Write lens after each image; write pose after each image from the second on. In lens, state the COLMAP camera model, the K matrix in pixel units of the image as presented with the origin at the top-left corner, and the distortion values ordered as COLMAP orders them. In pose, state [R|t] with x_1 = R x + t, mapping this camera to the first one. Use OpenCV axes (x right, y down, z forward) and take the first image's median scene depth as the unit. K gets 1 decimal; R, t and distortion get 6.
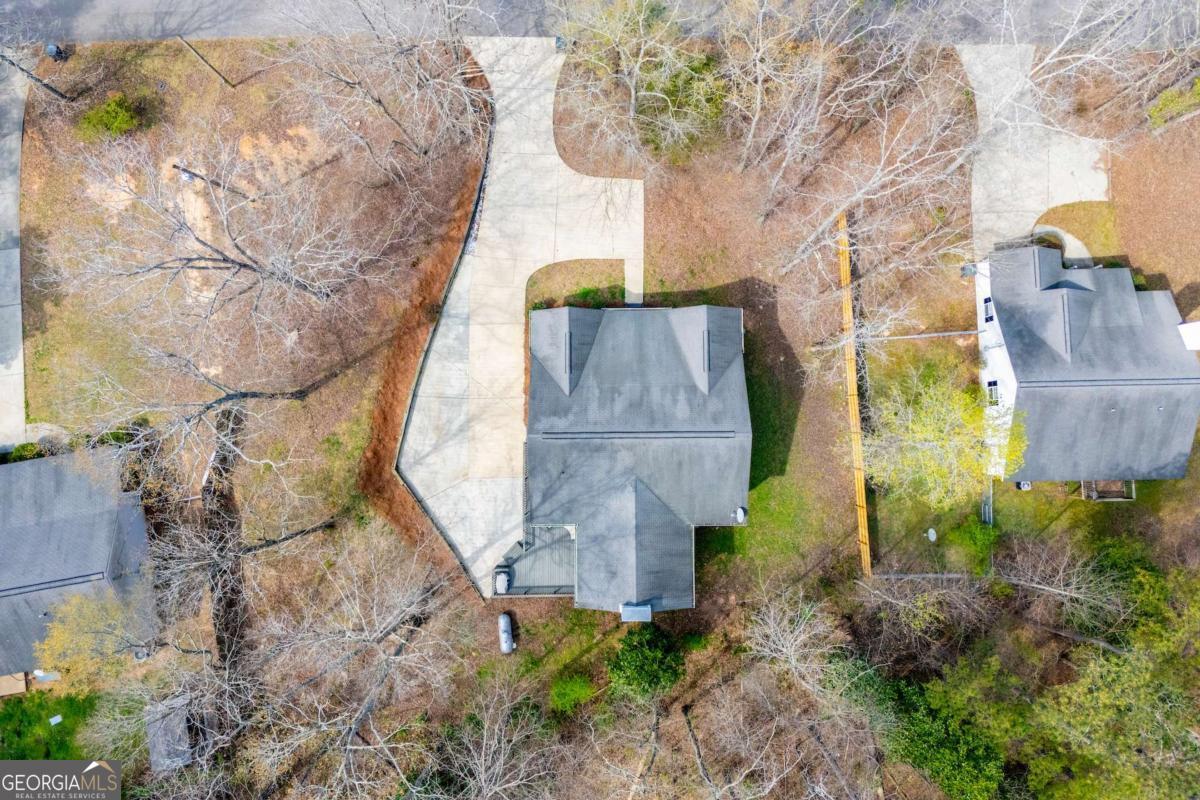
lens RADIAL K [[922.2, 0, 604.6], [0, 922.2, 328.5], [0, 0, 1]] dist [0.076898, -0.060141]
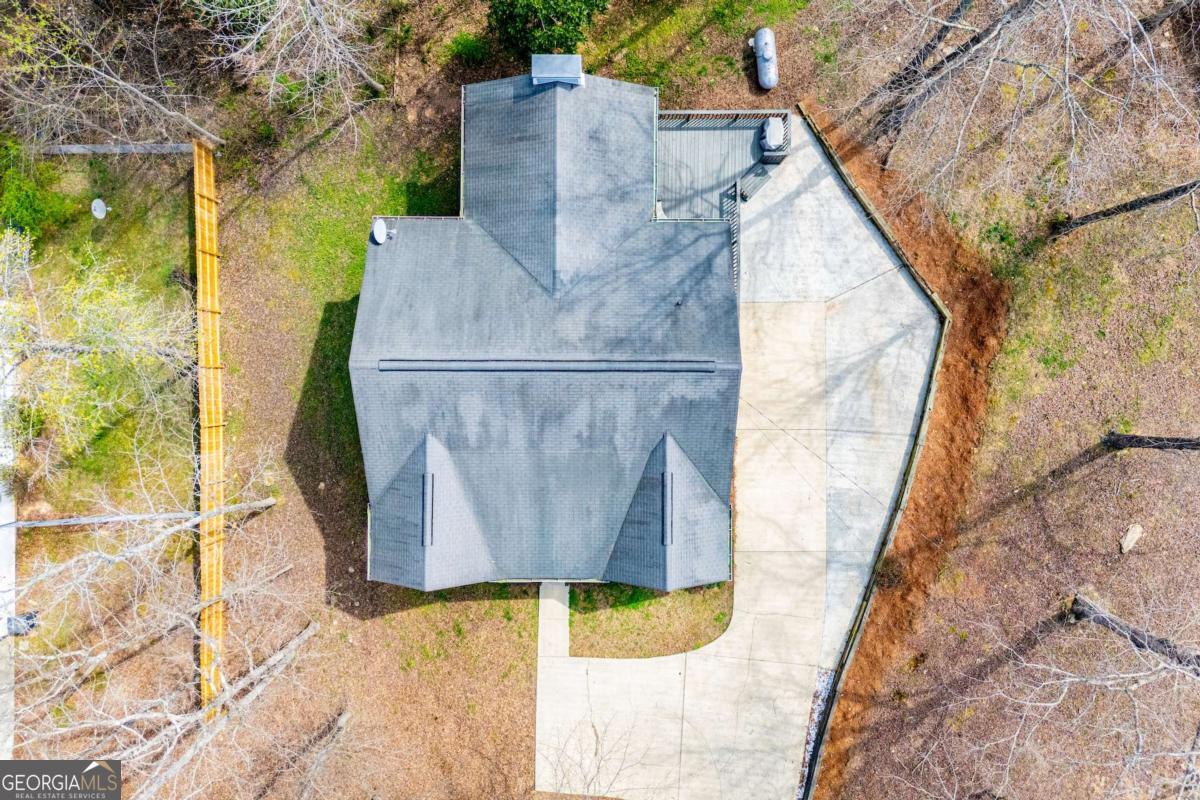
lens RADIAL K [[922.2, 0, 604.6], [0, 922.2, 328.5], [0, 0, 1]] dist [0.076898, -0.060141]
pose [[-0.999922, -0.012463, -0.000784, 0.001684], [0.012173, -0.986776, 0.161631, 0.041602], [-0.002788, 0.161609, 0.986851, 0.389075]]
